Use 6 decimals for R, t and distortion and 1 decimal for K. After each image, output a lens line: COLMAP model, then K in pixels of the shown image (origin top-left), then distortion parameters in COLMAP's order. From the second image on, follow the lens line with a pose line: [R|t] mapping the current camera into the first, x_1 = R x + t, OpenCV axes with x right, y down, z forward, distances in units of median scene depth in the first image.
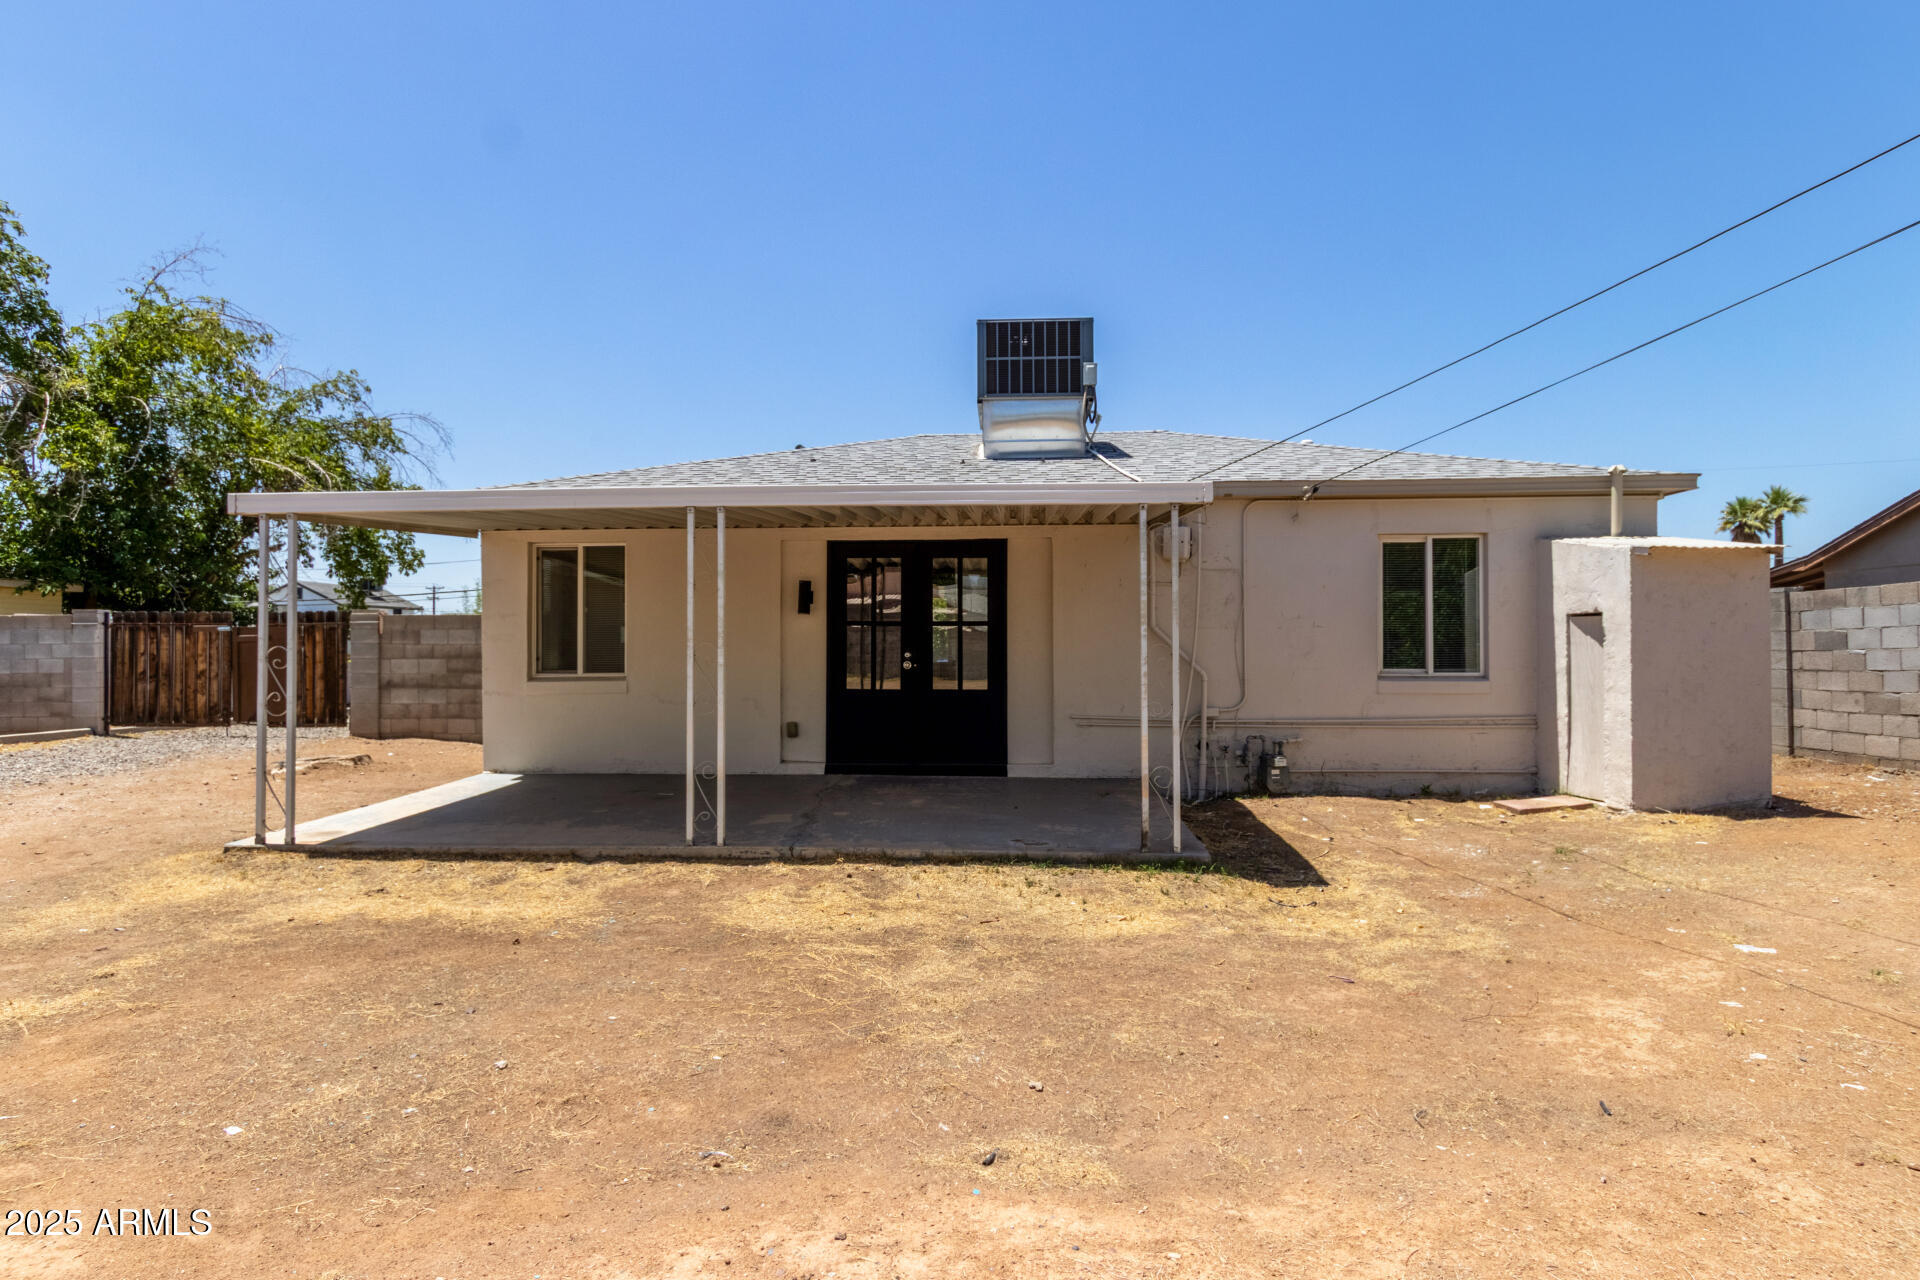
lens RADIAL K [[1001.5, 0, 956.1], [0, 1001.5, 645.7], [0, 0, 1]] dist [-0.001961, -0.003513]
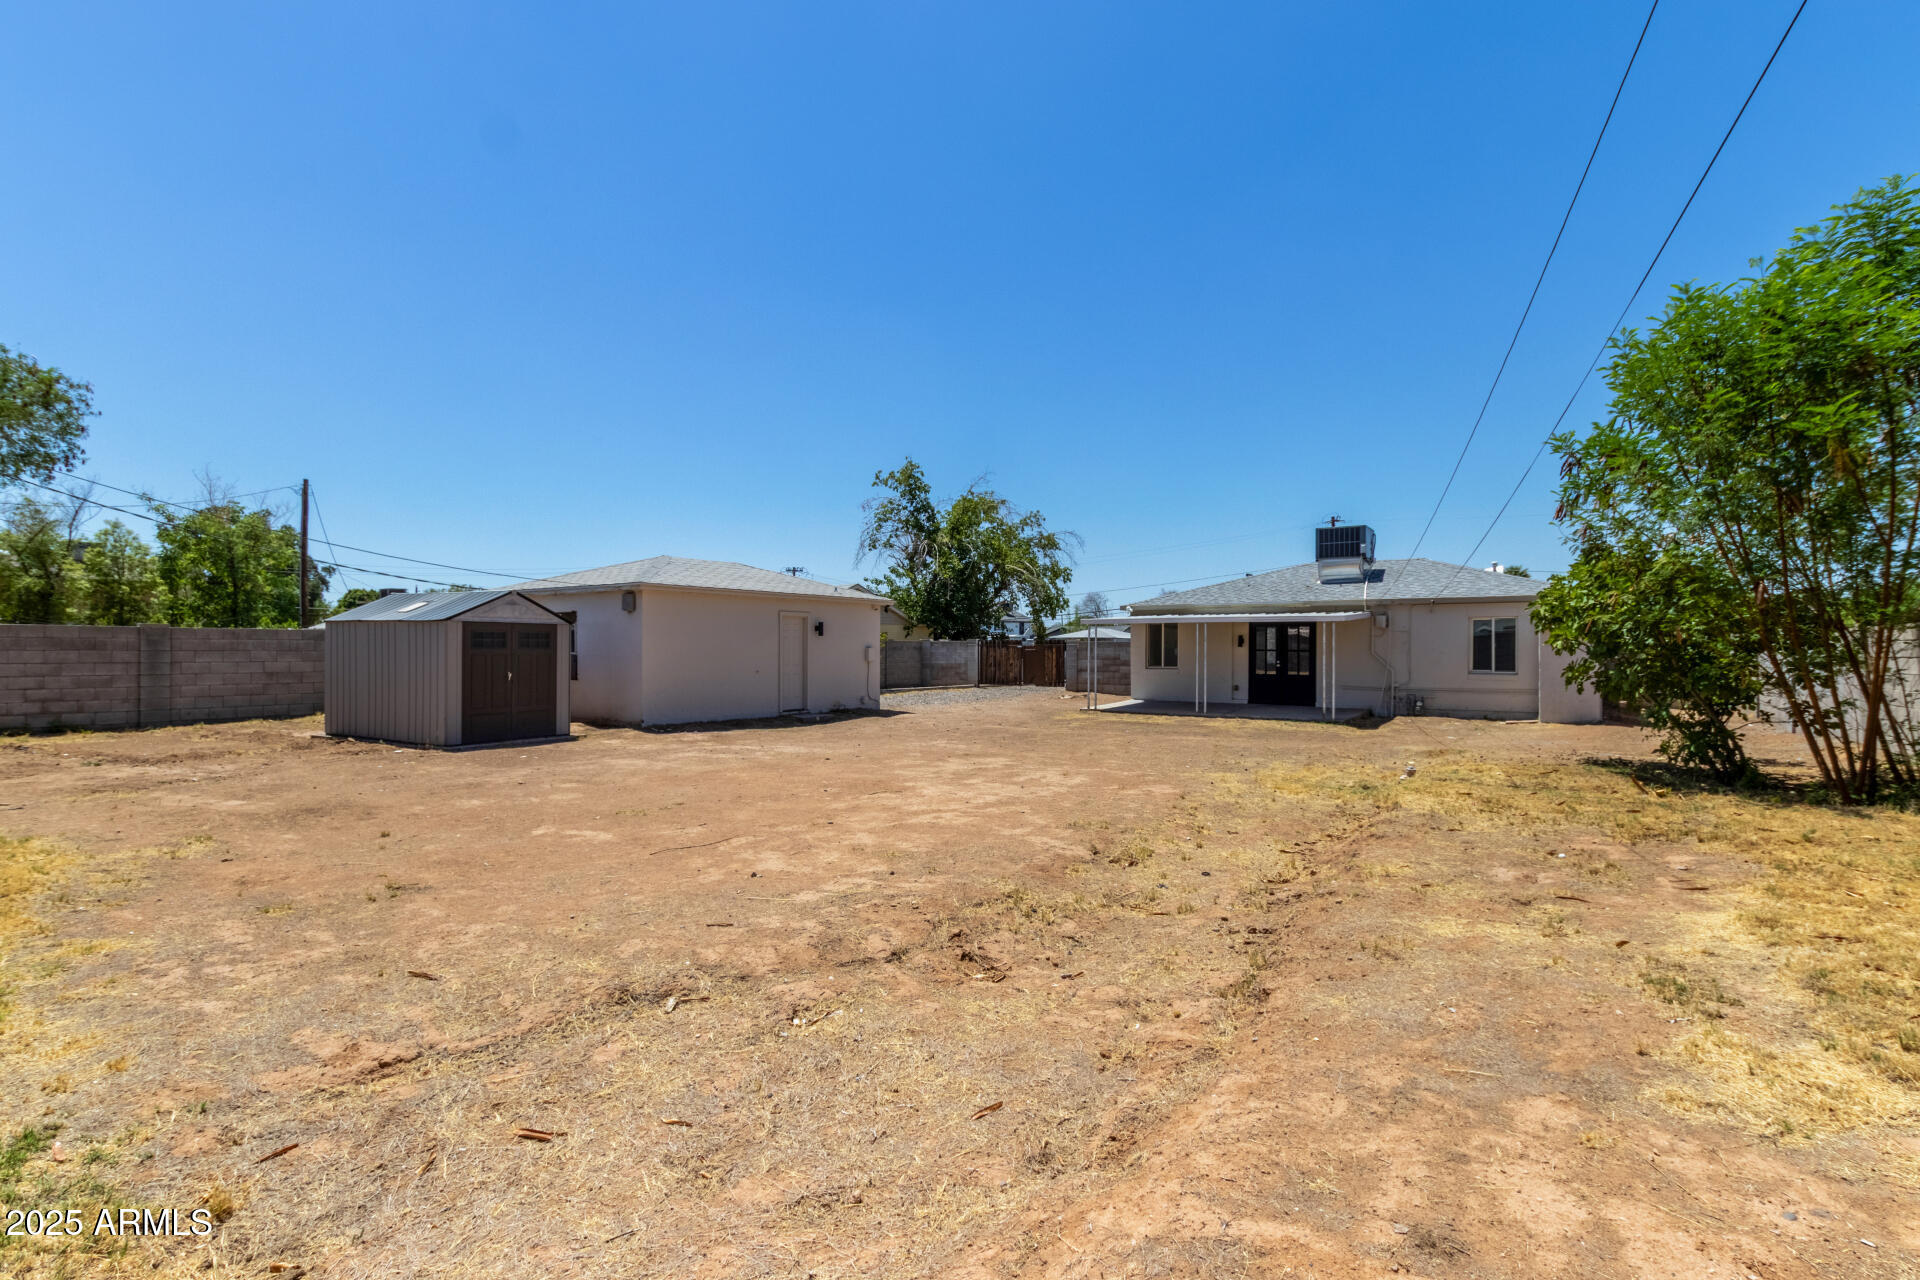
lens RADIAL K [[887.3, 0, 960.2], [0, 887.3, 648.1], [0, 0, 1]] dist [0.002560, -0.001341]
pose [[0.854669, 0.004436, -0.519155, 0.298804], [-0.001226, 0.999978, 0.006526, -0.027612], [0.519172, -0.004941, 0.854655, -0.984847]]
